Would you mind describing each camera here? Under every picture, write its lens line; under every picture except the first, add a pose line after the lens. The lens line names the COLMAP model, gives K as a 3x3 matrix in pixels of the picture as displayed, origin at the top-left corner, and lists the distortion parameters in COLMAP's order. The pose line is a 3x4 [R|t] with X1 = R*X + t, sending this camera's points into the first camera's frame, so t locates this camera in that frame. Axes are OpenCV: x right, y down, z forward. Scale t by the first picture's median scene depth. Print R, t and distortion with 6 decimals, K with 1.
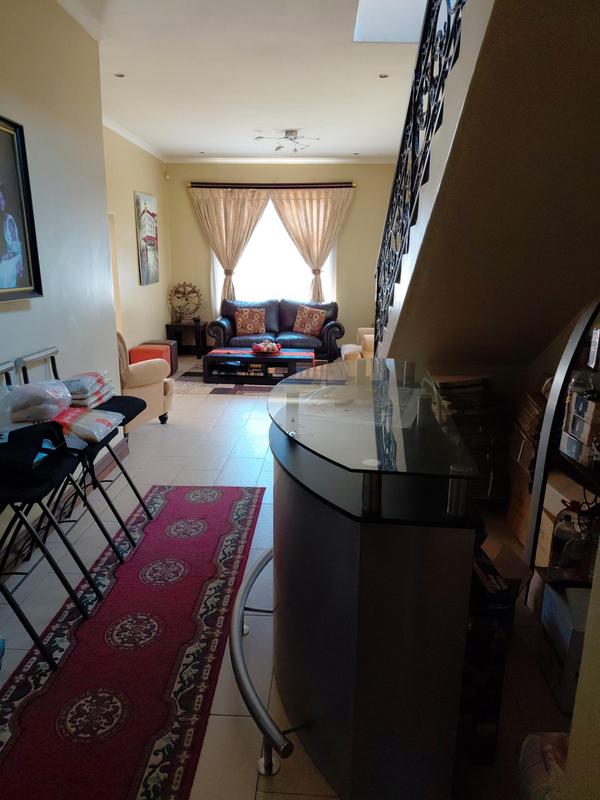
lens RADIAL K [[581.7, 0, 300.0], [0, 581.7, 400.0], [0, 0, 1]] dist [0.109134, -0.178200]
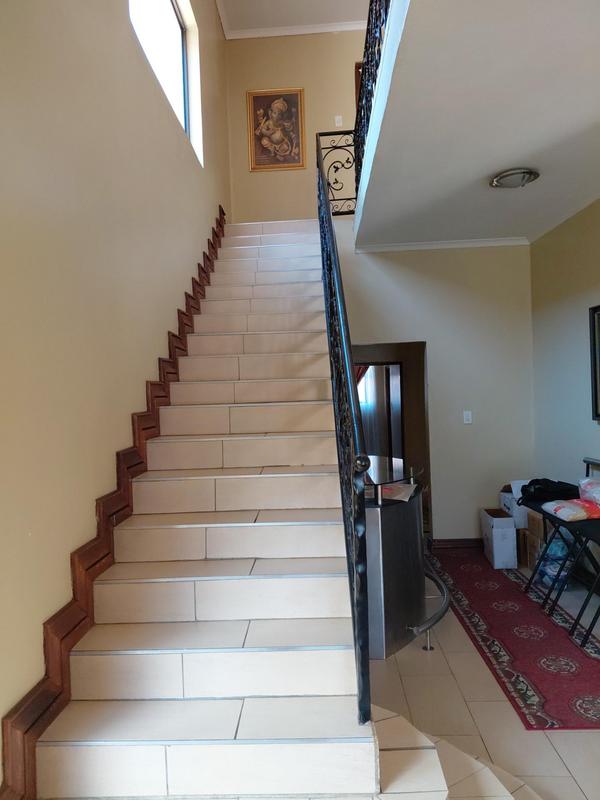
lens RADIAL K [[581.7, 0, 300.0], [0, 581.7, 400.0], [0, 0, 1]] dist [0.109134, -0.178200]
pose [[-0.954347, 0.298699, 0.000697, 0.135223], [0.291456, 0.930689, 0.221067, -0.703039], [0.065384, 0.211178, -0.975258, 2.146201]]
